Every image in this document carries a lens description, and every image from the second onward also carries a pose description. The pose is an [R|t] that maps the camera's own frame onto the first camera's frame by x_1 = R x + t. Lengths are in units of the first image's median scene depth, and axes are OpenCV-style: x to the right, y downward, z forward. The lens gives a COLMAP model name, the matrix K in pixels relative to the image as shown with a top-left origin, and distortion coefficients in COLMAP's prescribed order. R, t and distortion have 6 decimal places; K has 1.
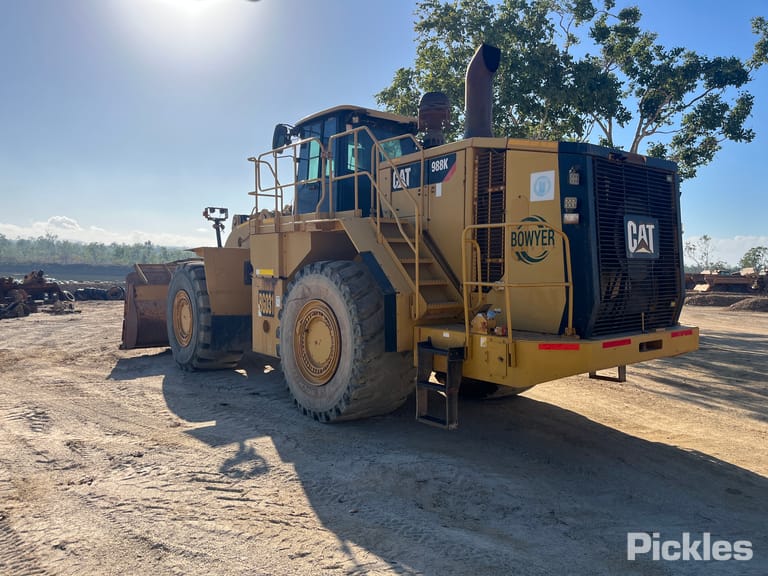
lens RADIAL K [[597.8, 0, 383.1], [0, 597.8, 284.6], [0, 0, 1]] dist [0.064677, -0.098258]
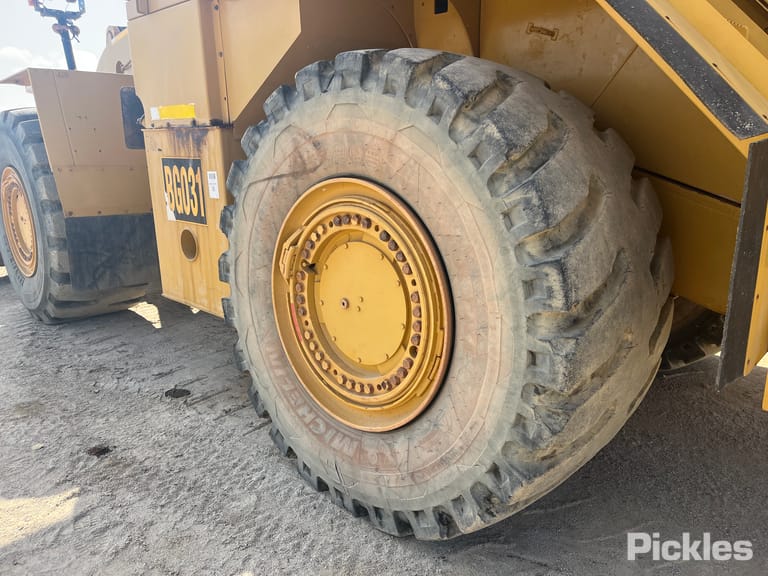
lens RADIAL K [[597.8, 0, 387.6], [0, 597.8, 295.0], [0, 0, 1]] dist [0.064677, -0.098258]
pose [[0.990872, -0.050051, 0.125166, -0.112980], [0.021913, 0.975972, 0.216793, 0.015310], [-0.133010, -0.212071, 0.968160, 0.571458]]
